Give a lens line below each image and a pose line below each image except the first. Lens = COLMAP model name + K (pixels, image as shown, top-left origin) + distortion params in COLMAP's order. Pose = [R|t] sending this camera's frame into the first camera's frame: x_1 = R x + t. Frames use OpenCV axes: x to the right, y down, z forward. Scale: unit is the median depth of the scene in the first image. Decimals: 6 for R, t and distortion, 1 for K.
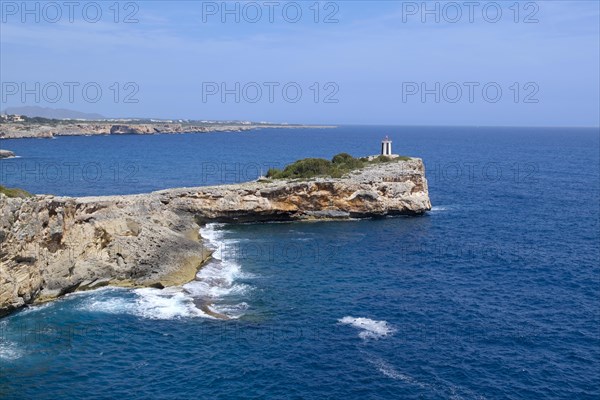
lens RADIAL K [[863.1, 0, 300.0], [0, 863.1, 200.0], [0, 0, 1]] dist [-0.010725, 0.022446]
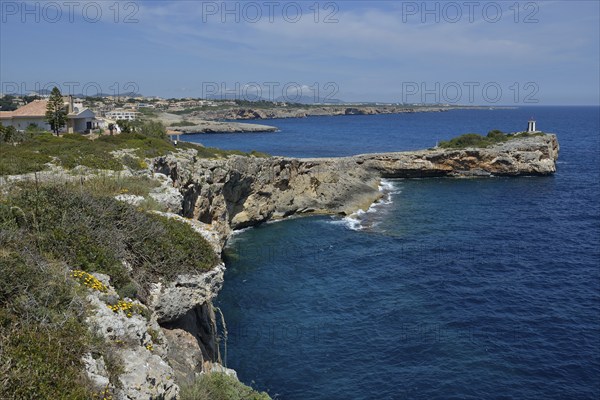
lens RADIAL K [[863.1, 0, 300.0], [0, 863.1, 200.0], [0, 0, 1]] dist [-0.010725, 0.022446]
pose [[0.932729, 0.035044, -0.358871, 0.281408], [-0.019665, 0.998729, 0.046416, -0.000016], [0.360042, -0.036236, 0.932232, -0.447228]]
